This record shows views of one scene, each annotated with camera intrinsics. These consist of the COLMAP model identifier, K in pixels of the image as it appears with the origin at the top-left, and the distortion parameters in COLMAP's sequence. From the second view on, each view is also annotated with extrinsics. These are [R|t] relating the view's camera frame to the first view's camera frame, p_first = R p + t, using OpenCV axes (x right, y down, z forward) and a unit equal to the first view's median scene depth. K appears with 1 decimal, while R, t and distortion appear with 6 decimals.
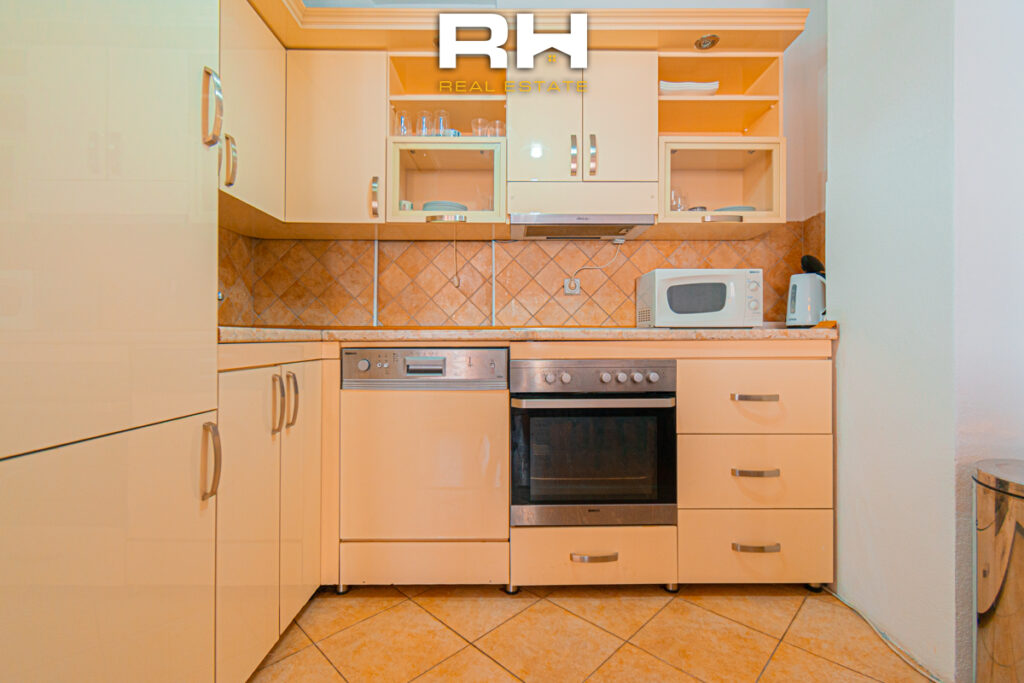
lens RADIAL K [[446.8, 0, 514.4], [0, 446.8, 333.7], [0, 0, 1]] dist [-0.000163, -0.000037]
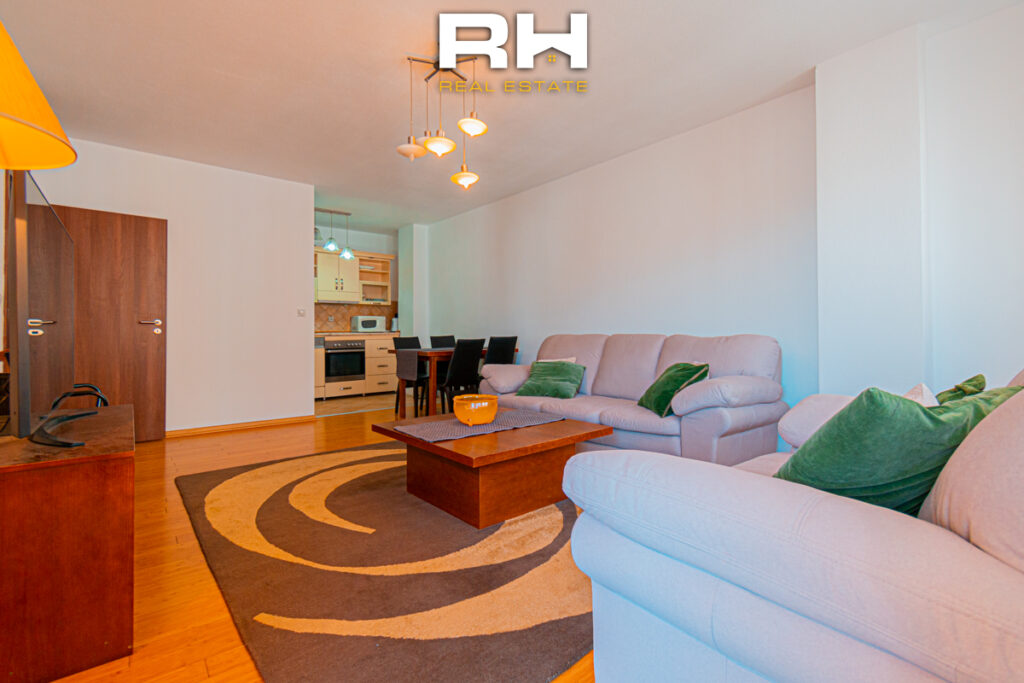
lens RADIAL K [[463.1, 0, 492.8], [0, 463.1, 328.9], [0, 0, 1]] dist [-0.000358, -0.000066]
pose [[0.777800, 0.001404, 0.628510, -1.217802], [0.000988, 0.999994, -0.003455, -0.024302], [-0.628511, 0.003308, 0.777794, -2.657494]]
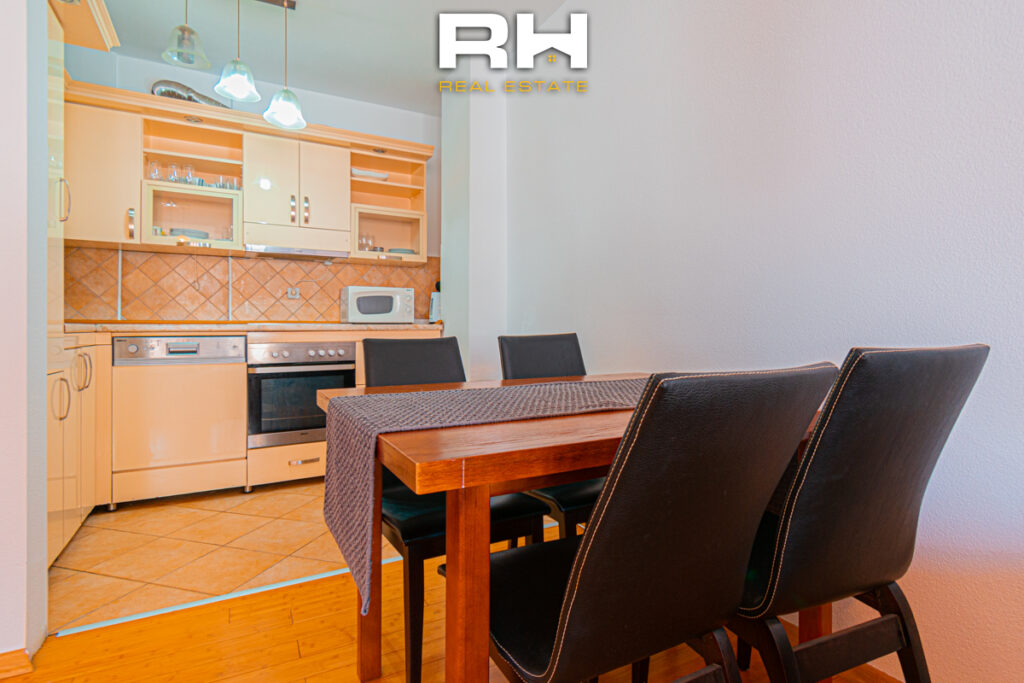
lens RADIAL K [[514.3, 0, 513.9], [0, 514.3, 328.9], [0, 0, 1]] dist [0.002309, -0.000442]
pose [[0.877170, -0.001064, 0.480179, -0.047868], [-0.003414, 0.999958, 0.008452, -0.009465], [-0.480169, -0.009053, 0.877130, -0.888366]]
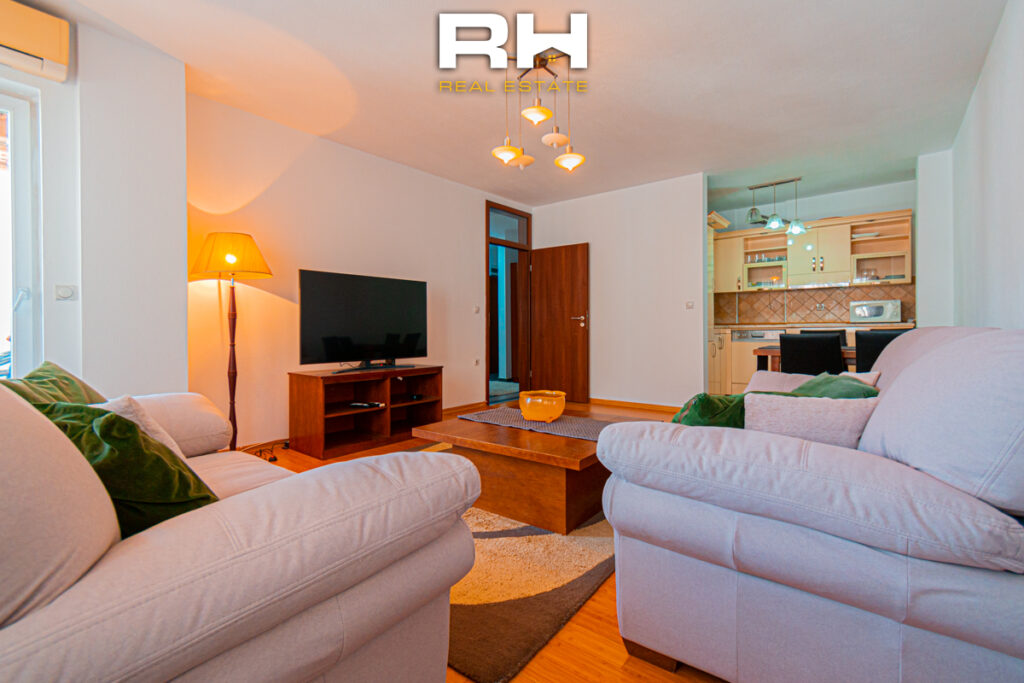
lens RADIAL K [[463.1, 0, 492.8], [0, 463.1, 328.9], [0, 0, 1]] dist [-0.000358, -0.000066]
pose [[0.763355, -0.005728, -0.645954, 0.479265], [0.012403, 0.999906, 0.005791, -0.020127], [0.645860, -0.012432, 0.763354, -2.660431]]
